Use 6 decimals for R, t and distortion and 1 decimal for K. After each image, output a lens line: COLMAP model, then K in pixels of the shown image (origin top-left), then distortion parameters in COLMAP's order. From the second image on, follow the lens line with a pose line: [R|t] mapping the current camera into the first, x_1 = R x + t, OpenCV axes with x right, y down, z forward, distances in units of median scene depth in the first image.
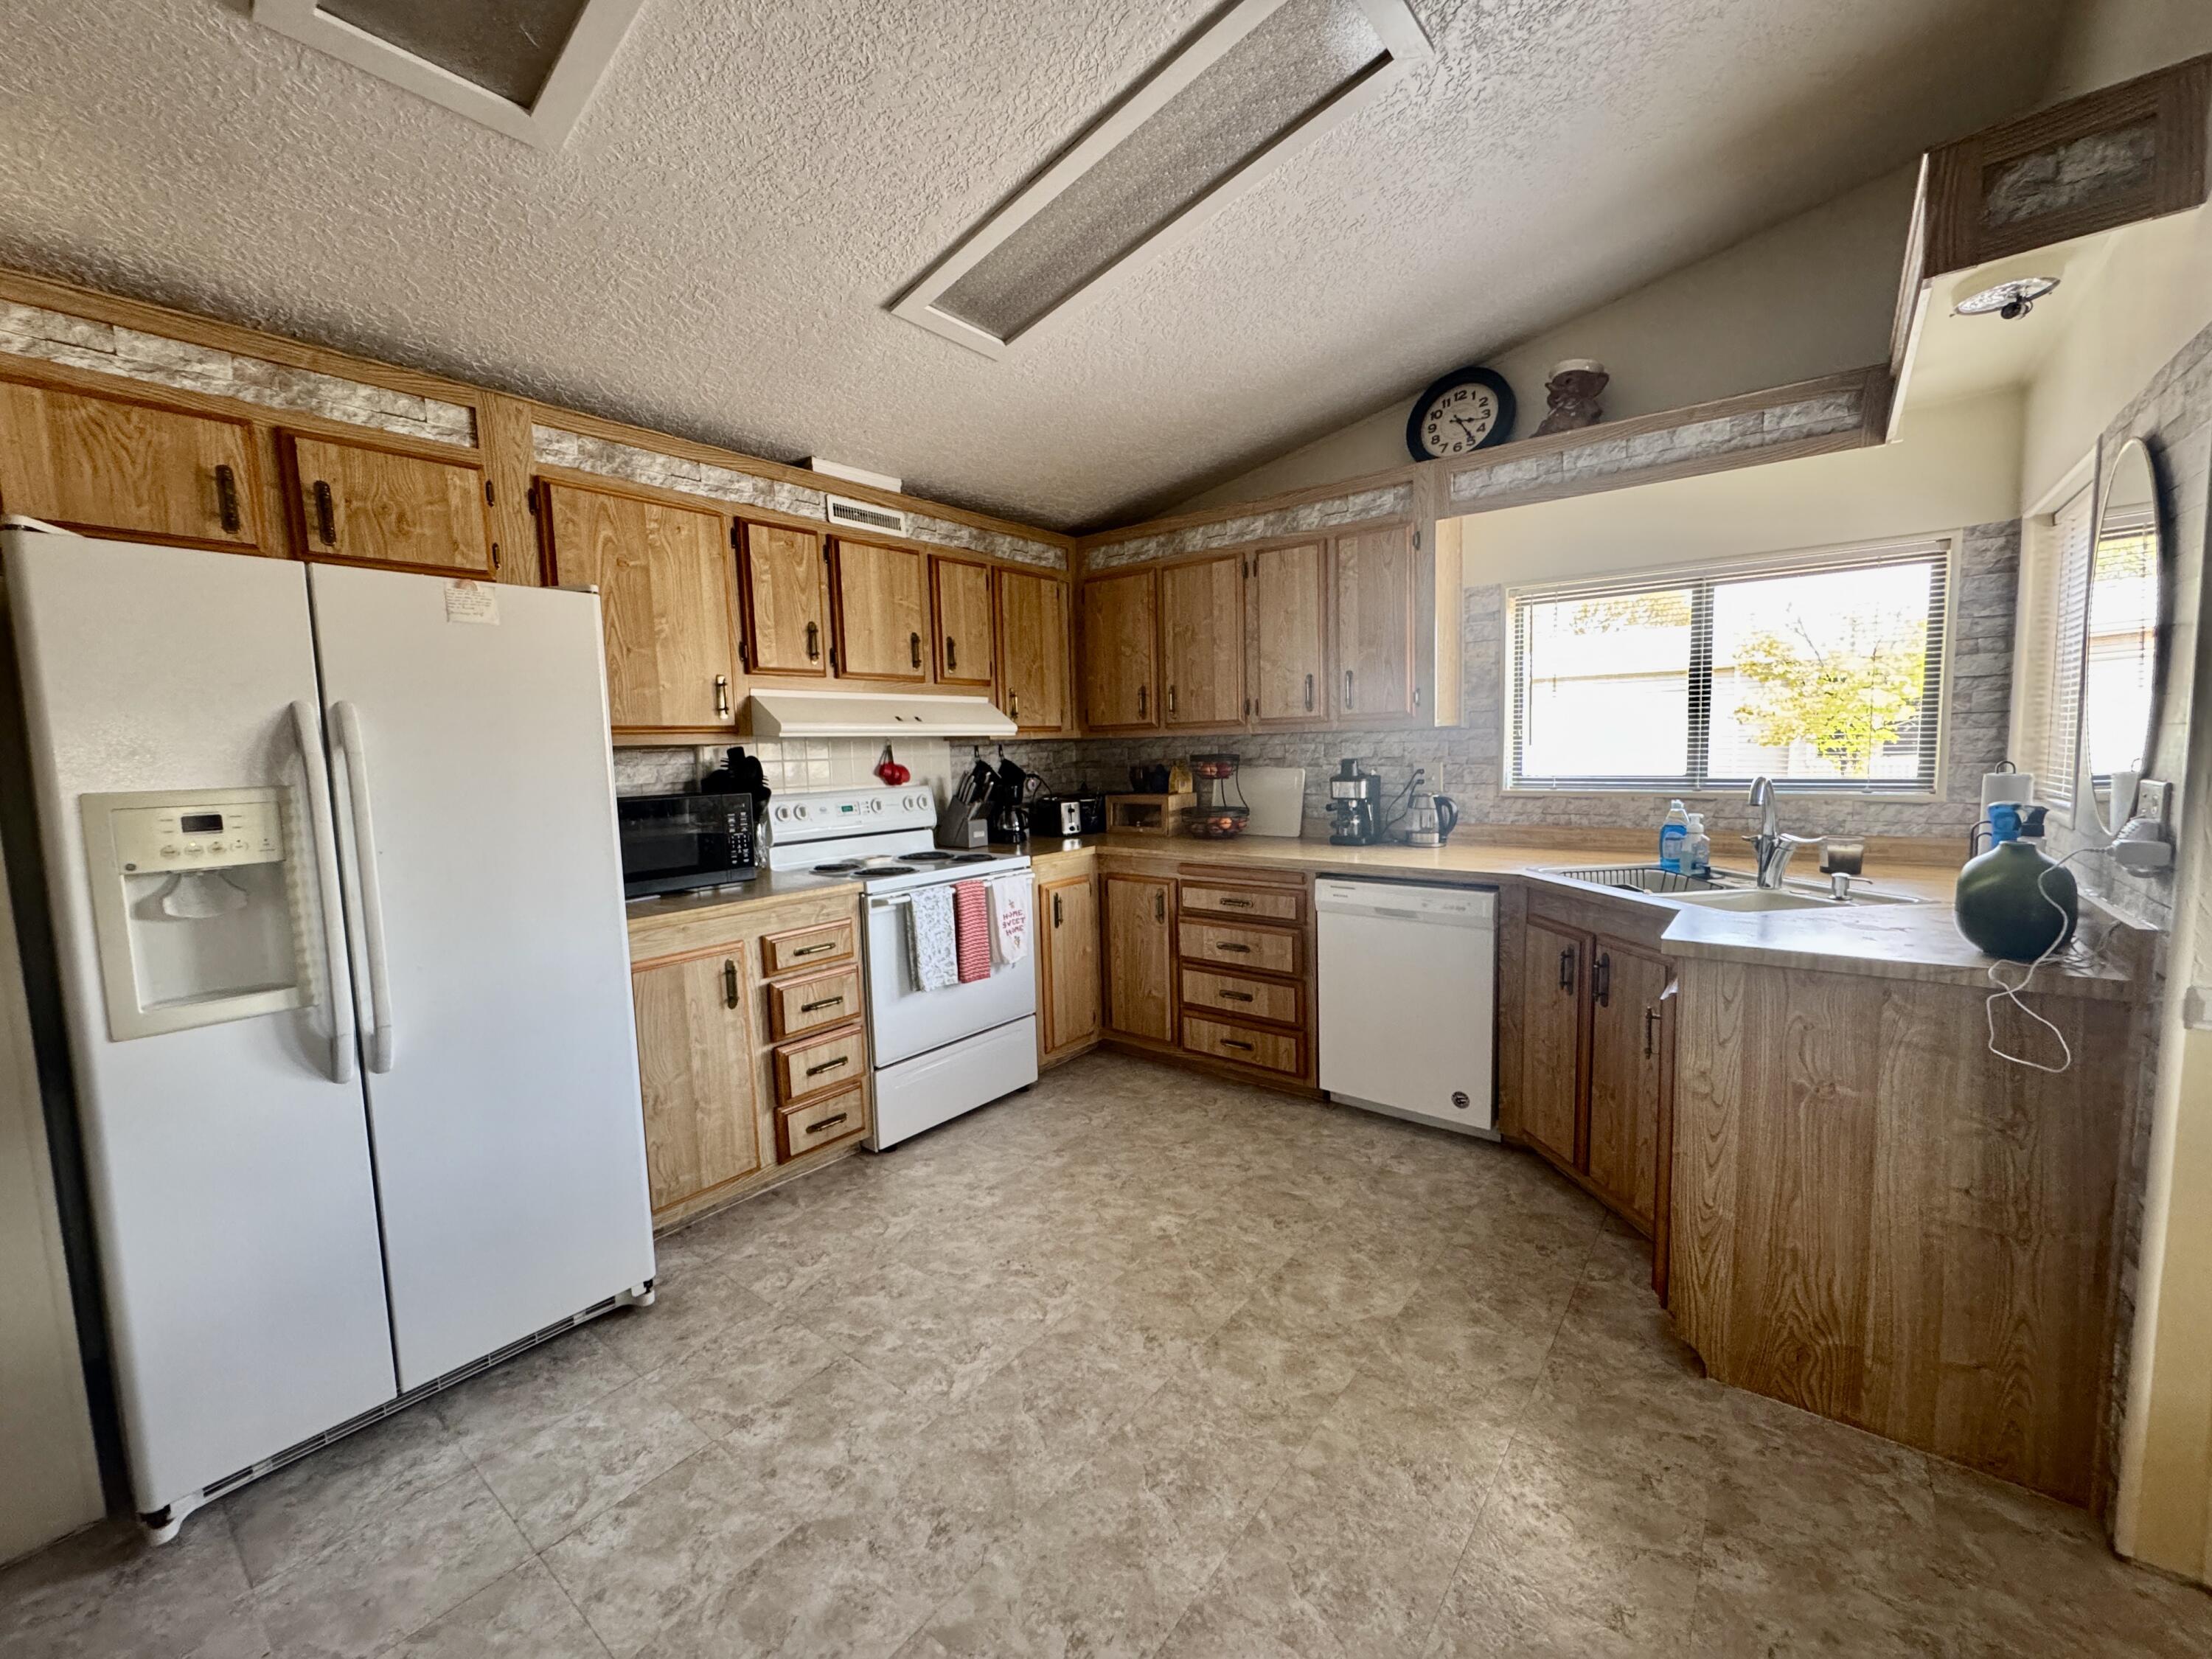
lens RADIAL K [[887.0, 0, 1102.4], [0, 887.0, 829.5], [0, 0, 1]] dist [-0.004370, 0.000592]
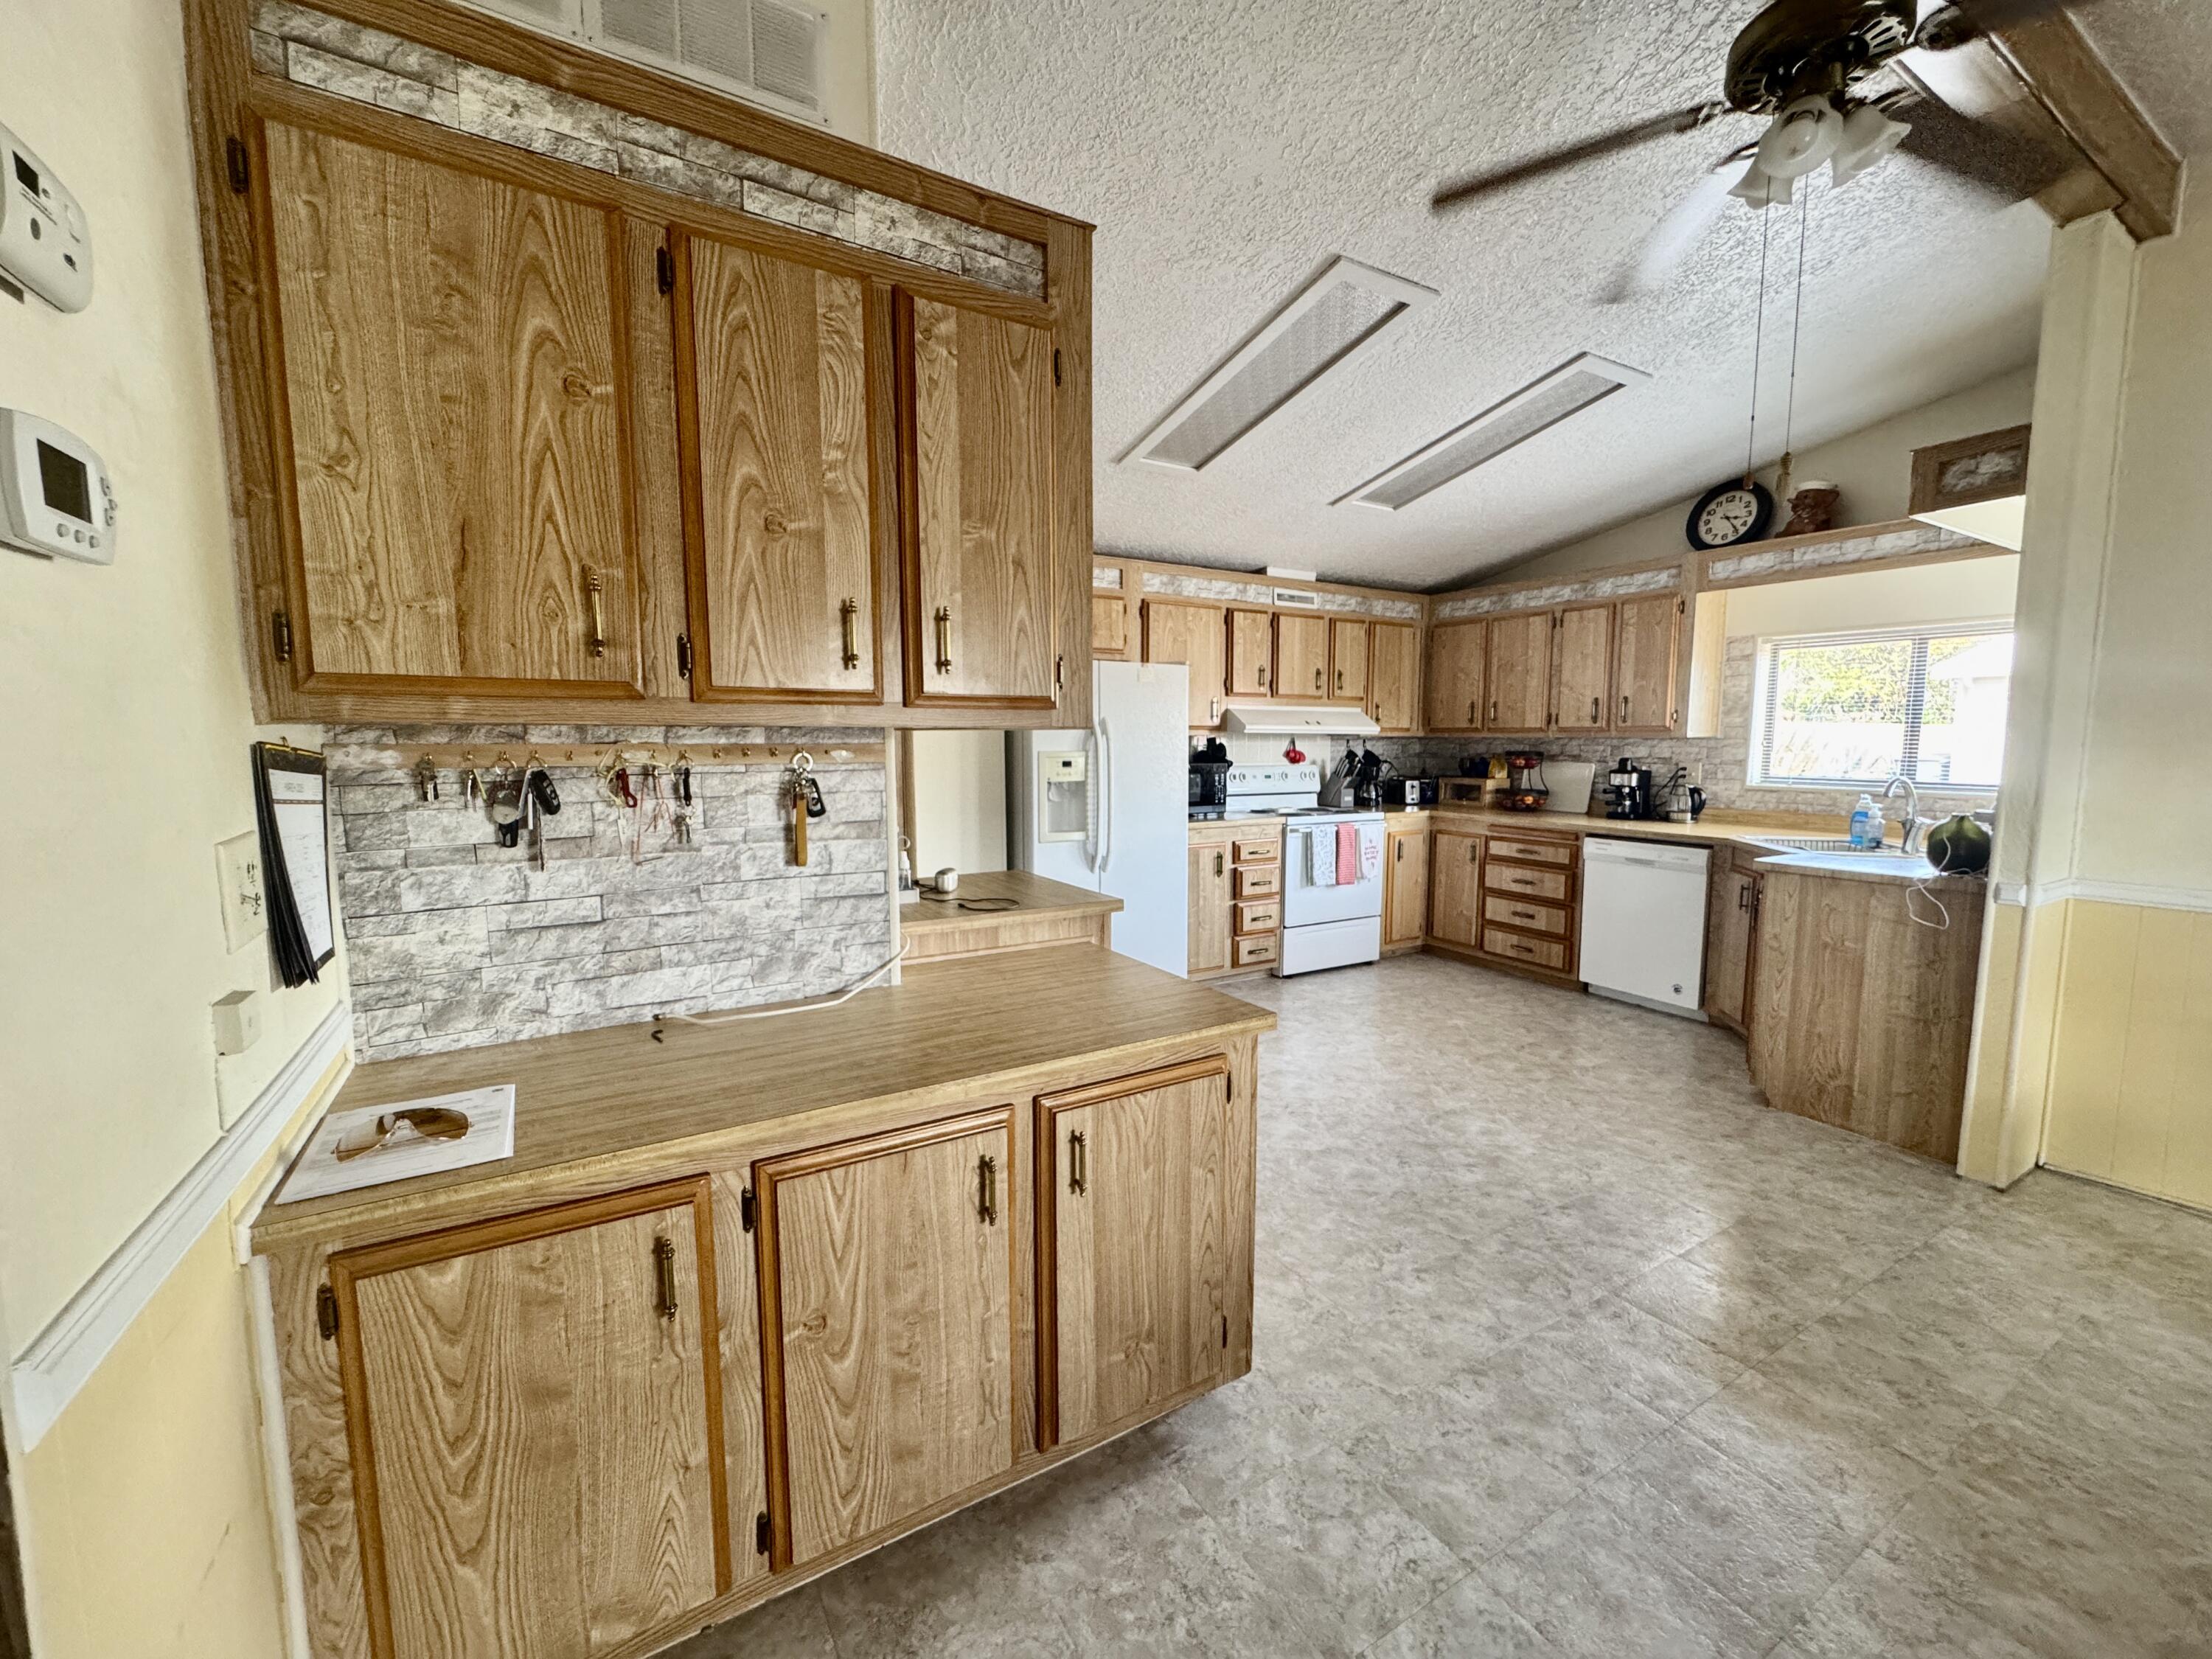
lens RADIAL K [[887.0, 0, 1105.8], [0, 887.0, 829.7], [0, 0, 1]] dist [-0.004370, 0.000592]
pose [[0.934481, 0.065796, -0.349881, 0.008664], [-0.060588, 0.997829, 0.025823, 0.055611], [0.350820, -0.002933, 0.936438, -0.701401]]
